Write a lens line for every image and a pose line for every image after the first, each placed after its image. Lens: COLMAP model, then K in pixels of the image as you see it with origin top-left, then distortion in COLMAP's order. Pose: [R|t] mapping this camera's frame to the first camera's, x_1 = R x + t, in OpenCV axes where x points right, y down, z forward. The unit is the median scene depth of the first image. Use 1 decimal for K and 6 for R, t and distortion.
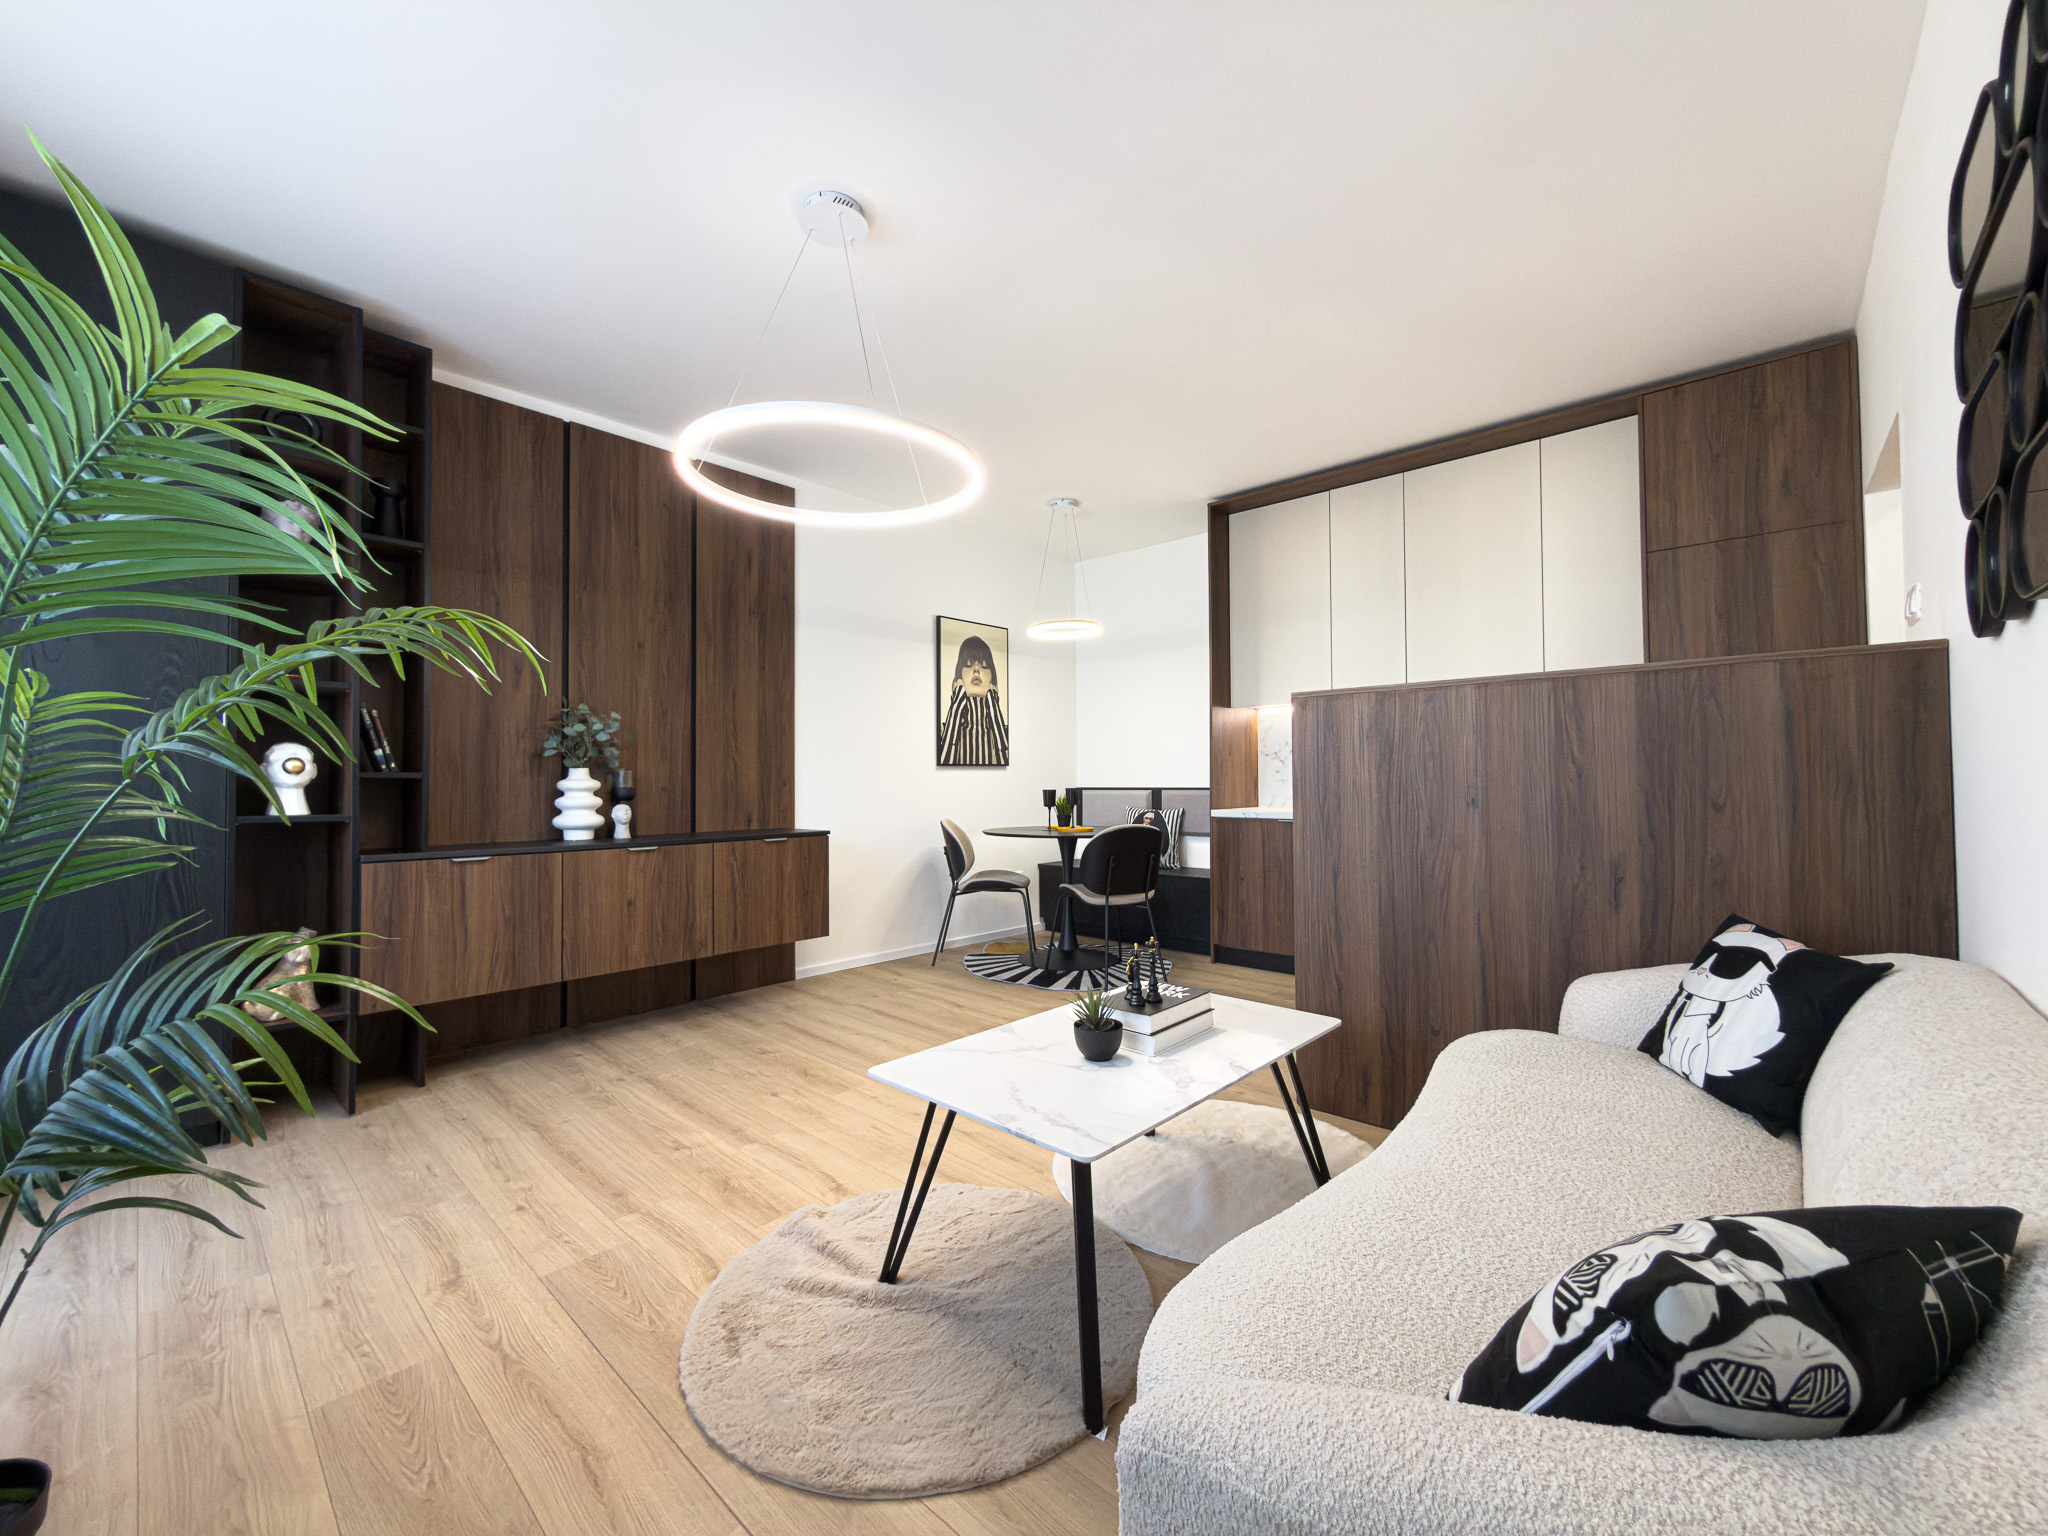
lens RADIAL K [[818.3, 0, 1026.1], [0, 818.3, 768.6], [0, 0, 1]] dist [0.000431, -0.000872]
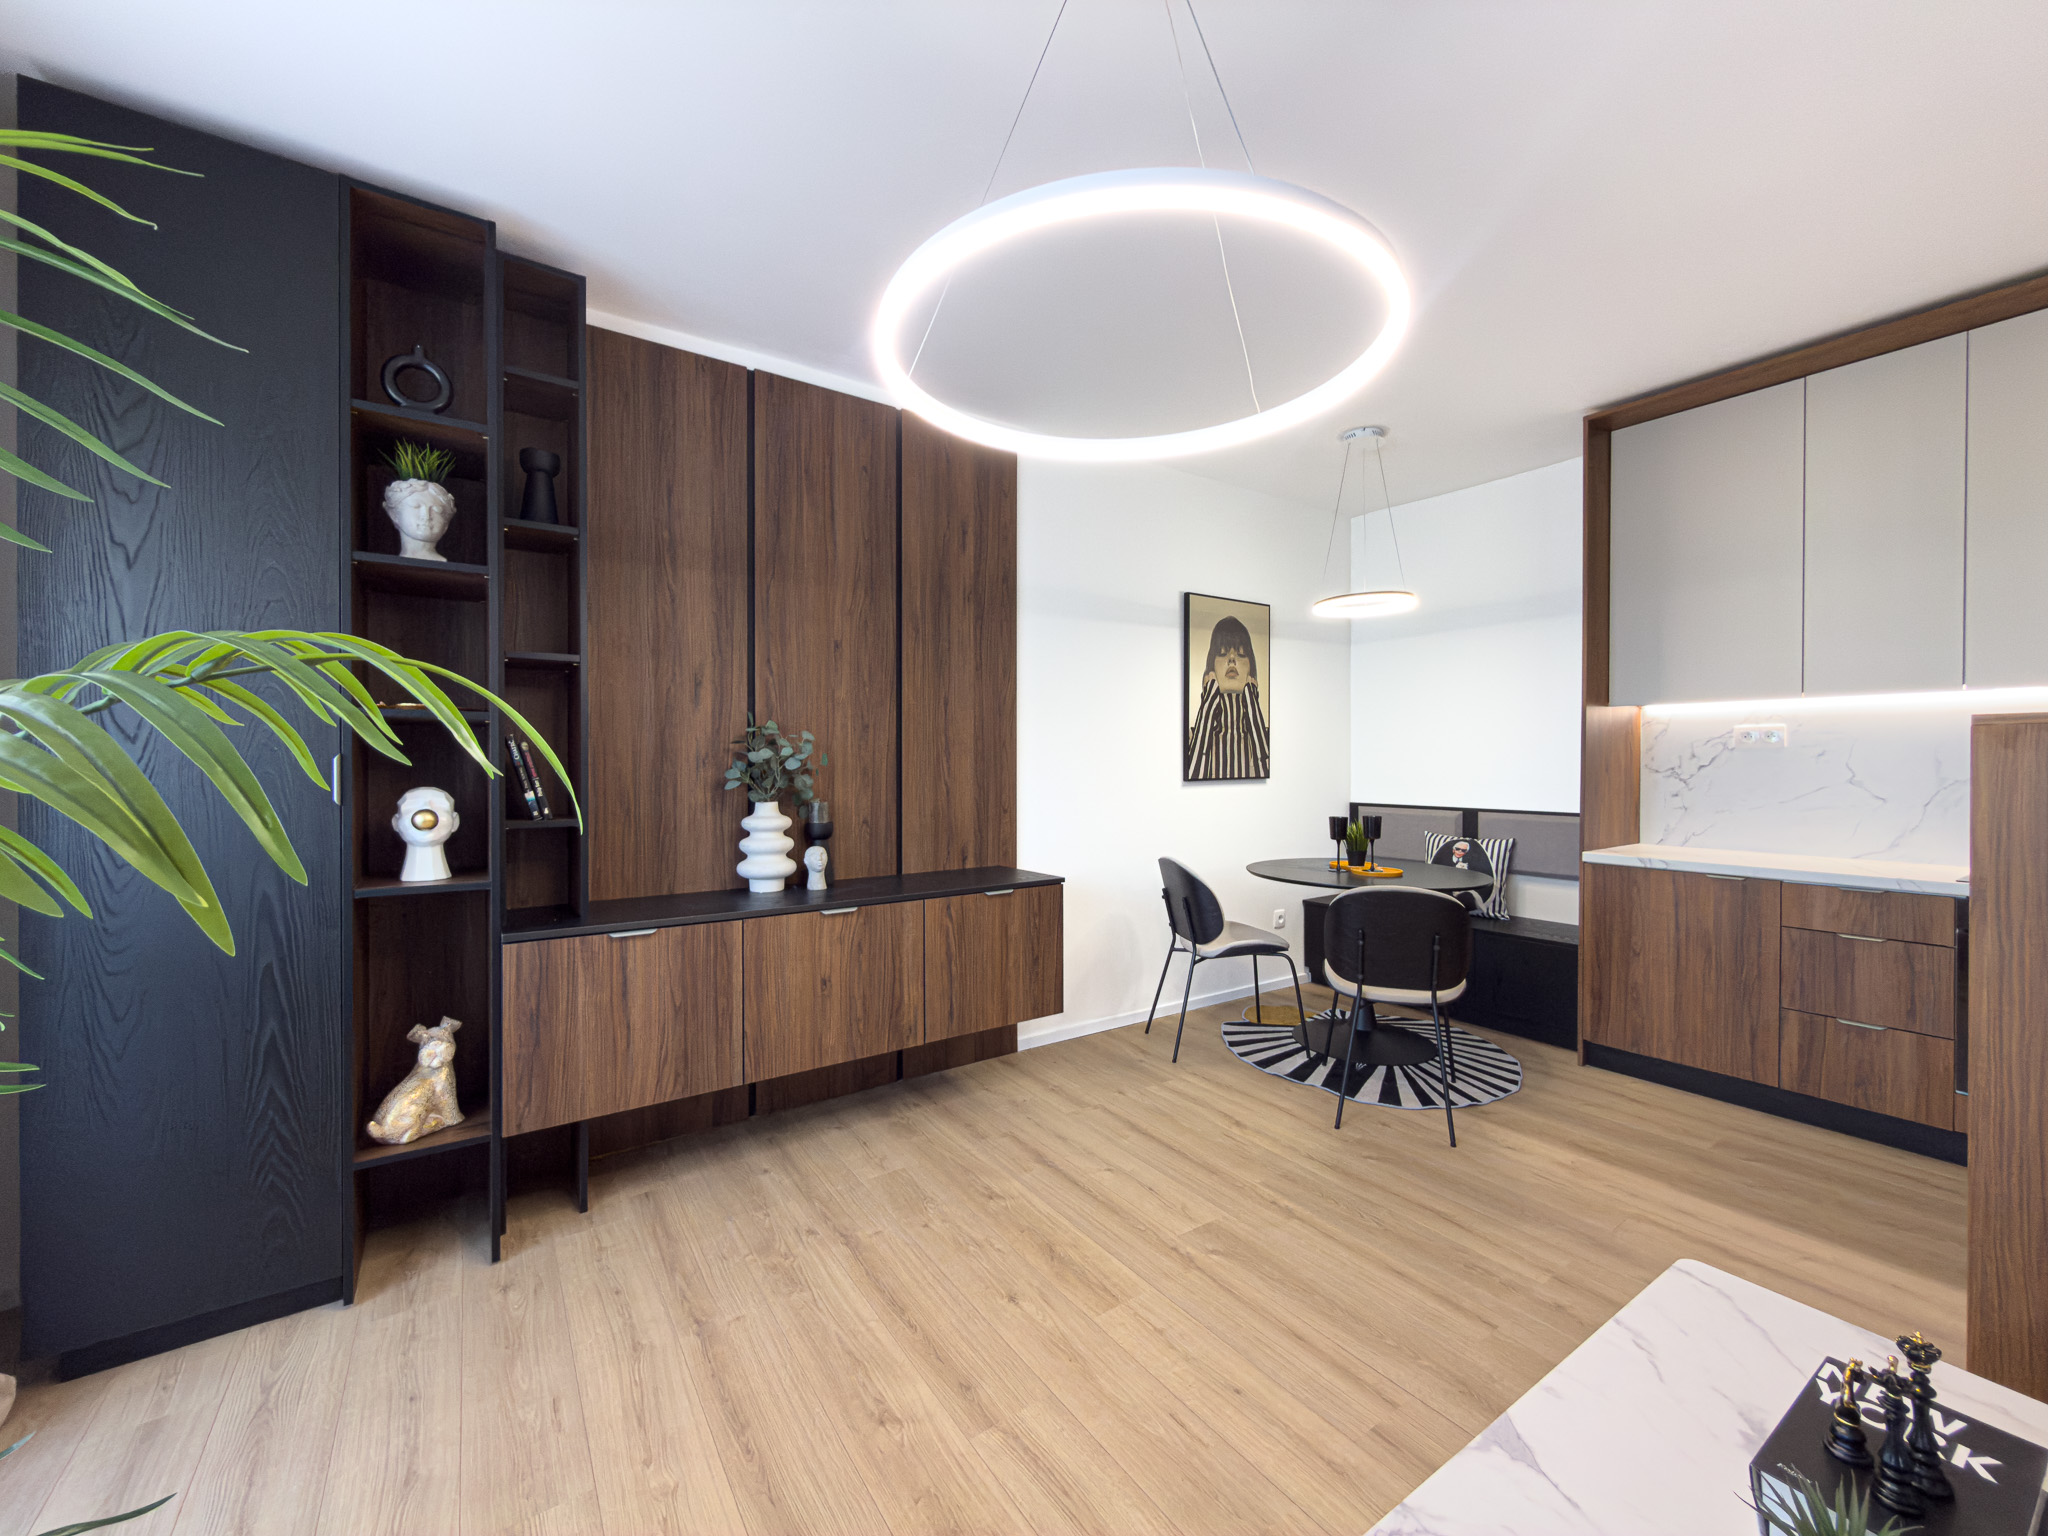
lens RADIAL K [[818.3, 0, 1026.1], [0, 818.3, 768.6], [0, 0, 1]] dist [0.000431, -0.000872]
pose [[0.974115, 0.008043, -0.225911, -0.110609], [-0.001482, 0.999573, 0.029197, -0.054872], [0.226050, -0.028107, 0.973710, 0.262136]]
